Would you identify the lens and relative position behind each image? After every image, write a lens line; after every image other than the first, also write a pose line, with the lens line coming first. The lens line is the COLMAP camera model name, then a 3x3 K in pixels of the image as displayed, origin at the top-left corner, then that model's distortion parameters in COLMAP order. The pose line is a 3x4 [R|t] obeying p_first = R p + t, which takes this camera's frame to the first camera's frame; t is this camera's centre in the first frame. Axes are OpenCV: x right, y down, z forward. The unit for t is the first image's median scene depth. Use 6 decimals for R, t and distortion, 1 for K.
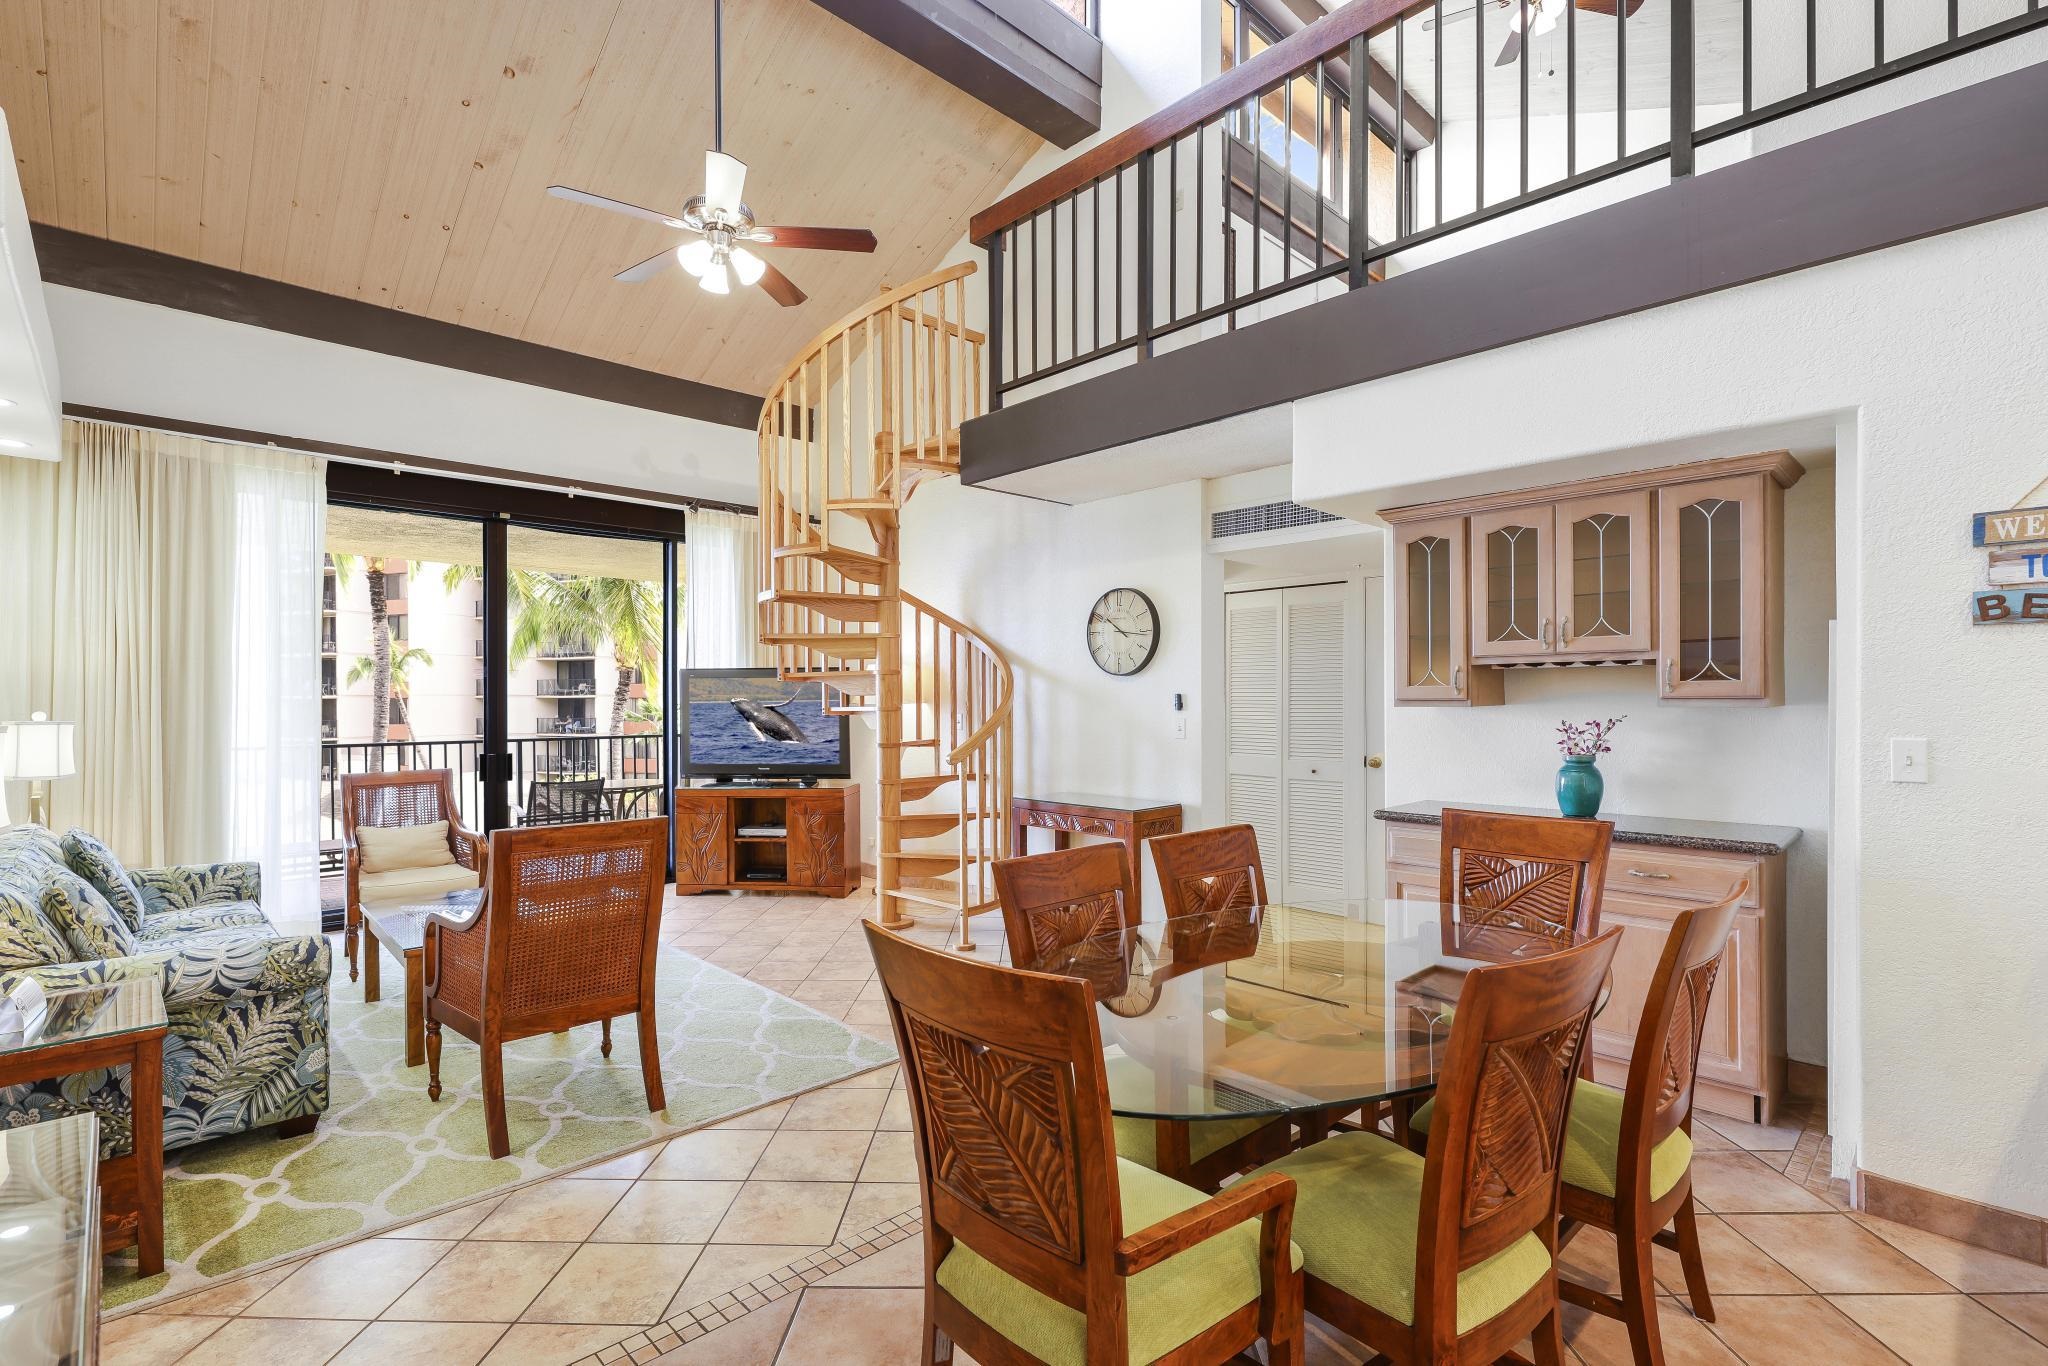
lens RADIAL K [[921.7, 0, 1043.3], [0, 921.7, 701.3], [0, 0, 1]] dist [-0.018009, -0.001307]
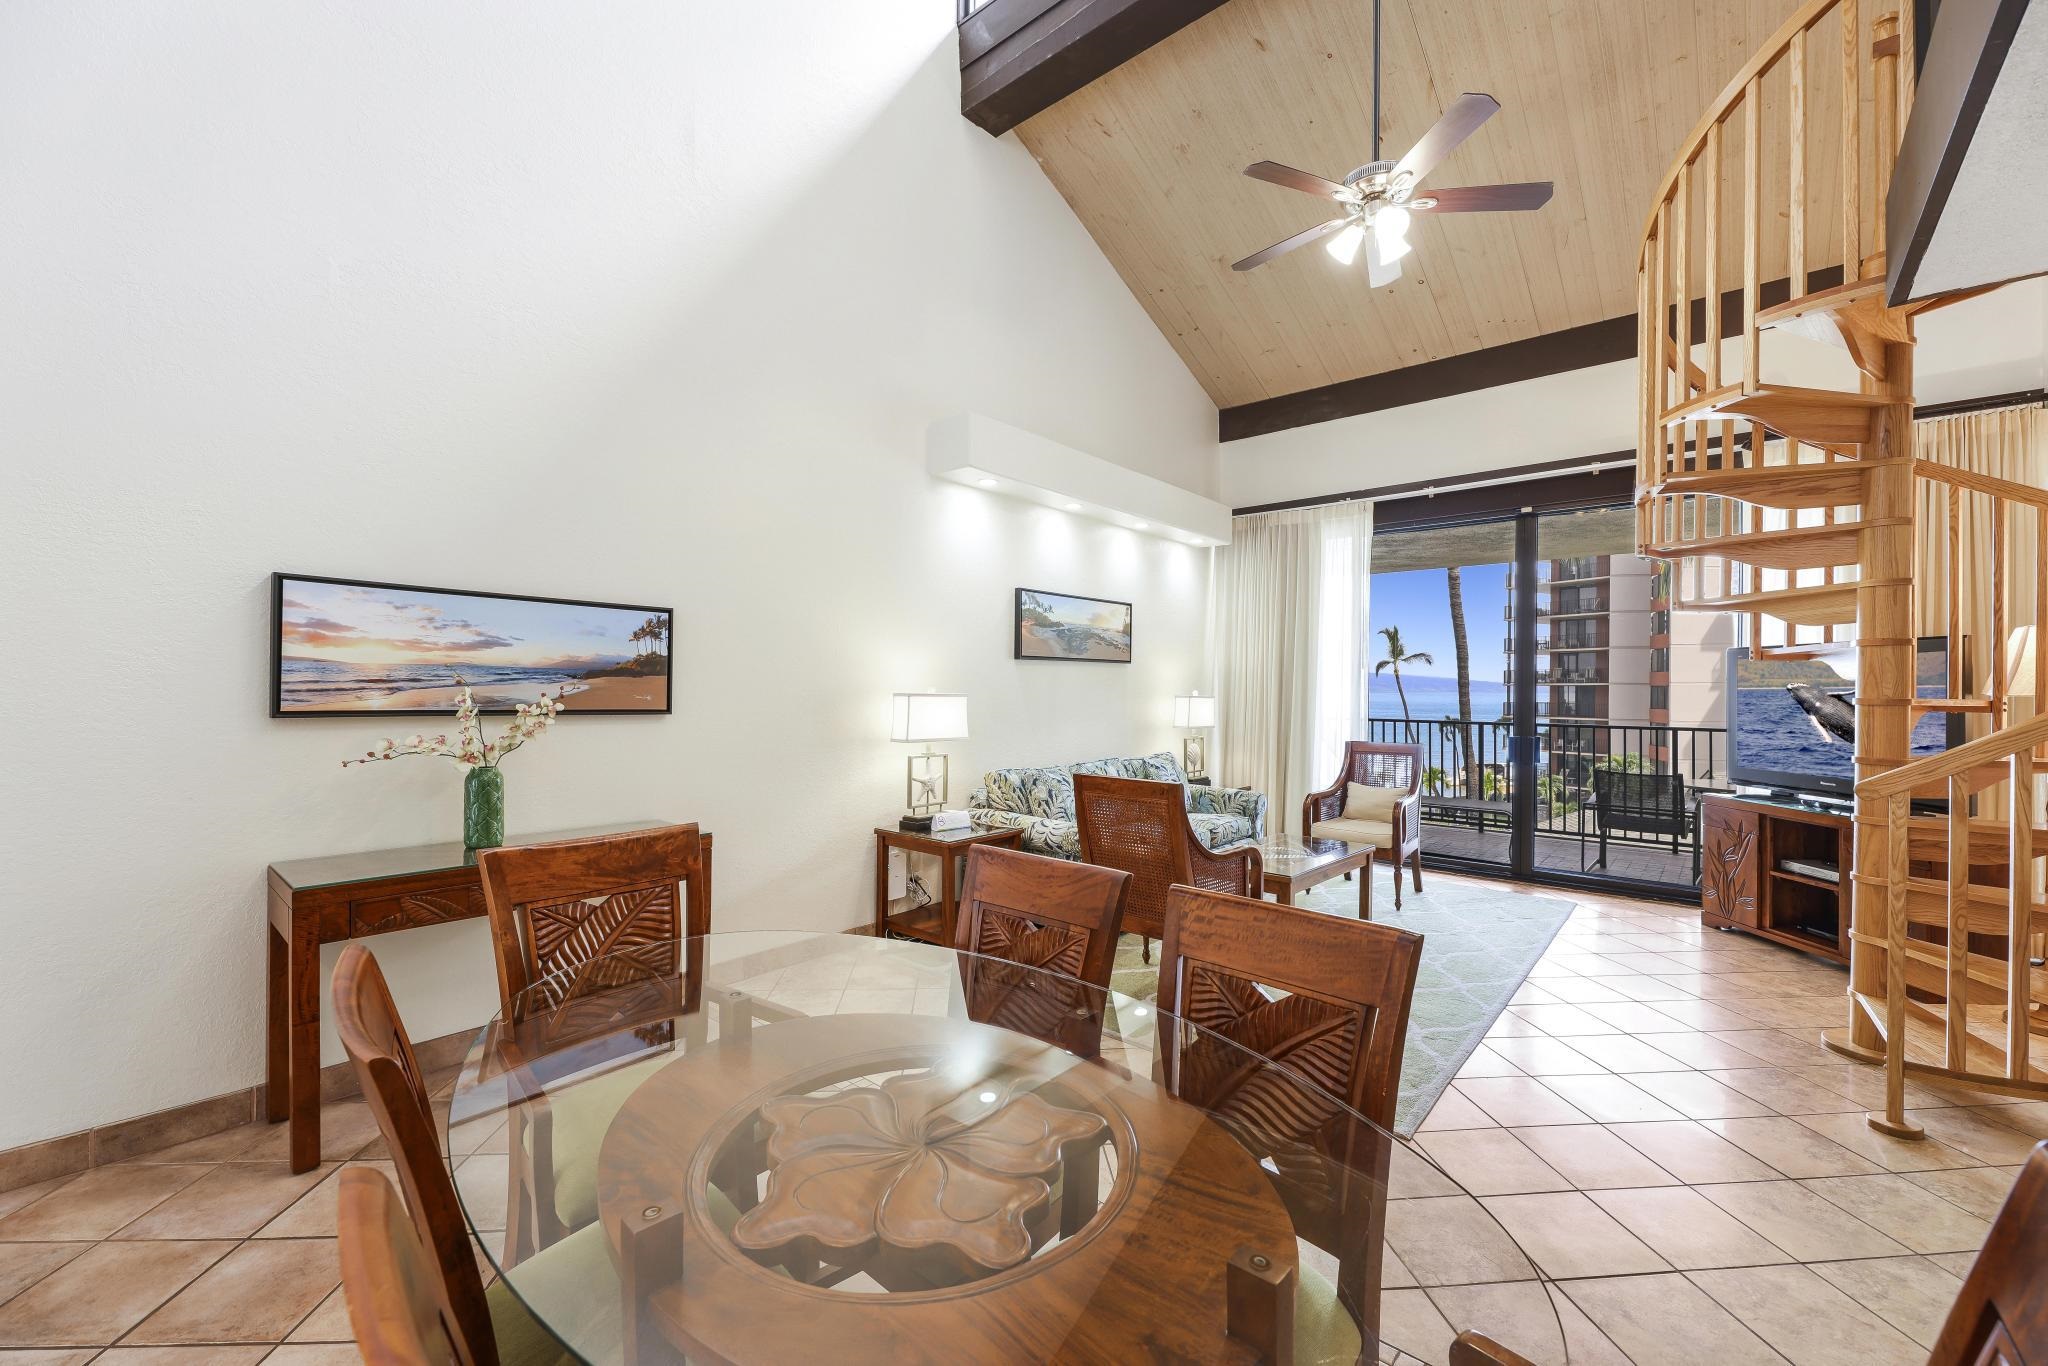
lens RADIAL K [[826.8, 0, 1012.6], [0, 826.8, 676.6], [0, 0, 1]] dist [-0.012201, -0.002072]
pose [[0.057044, -0.007559, -0.998343, 0.521095], [-0.002185, 0.999968, -0.007696, -0.004064], [0.998369, 0.002621, 0.057025, 0.585012]]
